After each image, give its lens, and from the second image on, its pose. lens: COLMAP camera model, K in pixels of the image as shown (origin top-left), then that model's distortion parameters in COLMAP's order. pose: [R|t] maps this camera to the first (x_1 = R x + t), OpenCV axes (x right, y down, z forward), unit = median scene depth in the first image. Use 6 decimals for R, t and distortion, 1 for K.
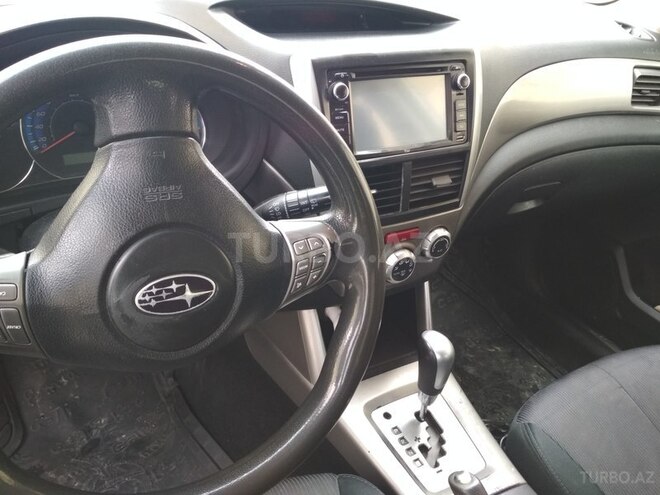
lens RADIAL K [[582.2, 0, 330.0], [0, 582.2, 247.5], [0, 0, 1]] dist [0.123583, -0.230849]
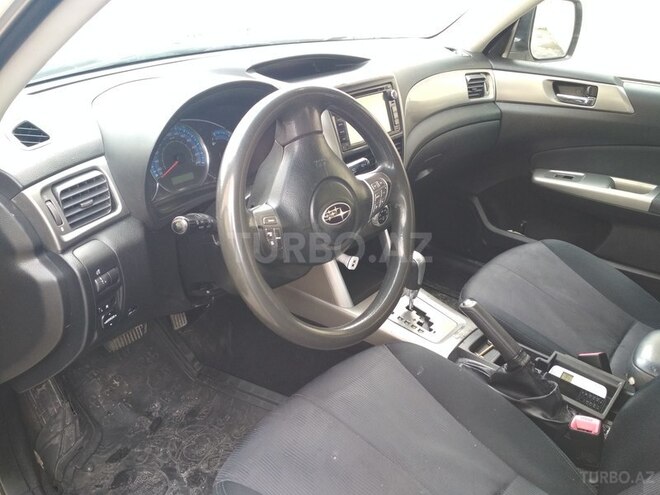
lens RADIAL K [[582.2, 0, 330.0], [0, 582.2, 247.5], [0, 0, 1]] dist [0.123583, -0.230849]
pose [[0.932882, -0.213716, 0.289925, -0.478343], [0.231944, 0.972278, -0.029612, 0.132973], [-0.275559, 0.094871, 0.956591, -0.454466]]
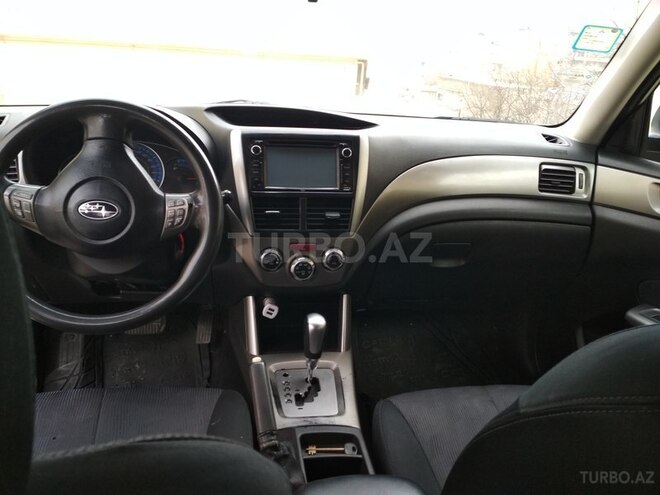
lens RADIAL K [[565.8, 0, 330.0], [0, 565.8, 247.5], [0, 0, 1]] dist [0.065973, -0.002788]
pose [[0.936201, 0.051489, -0.347672, 0.683941], [-0.146141, 0.956670, -0.251844, 0.333448], [0.319640, 0.286586, 0.903160, -0.302598]]
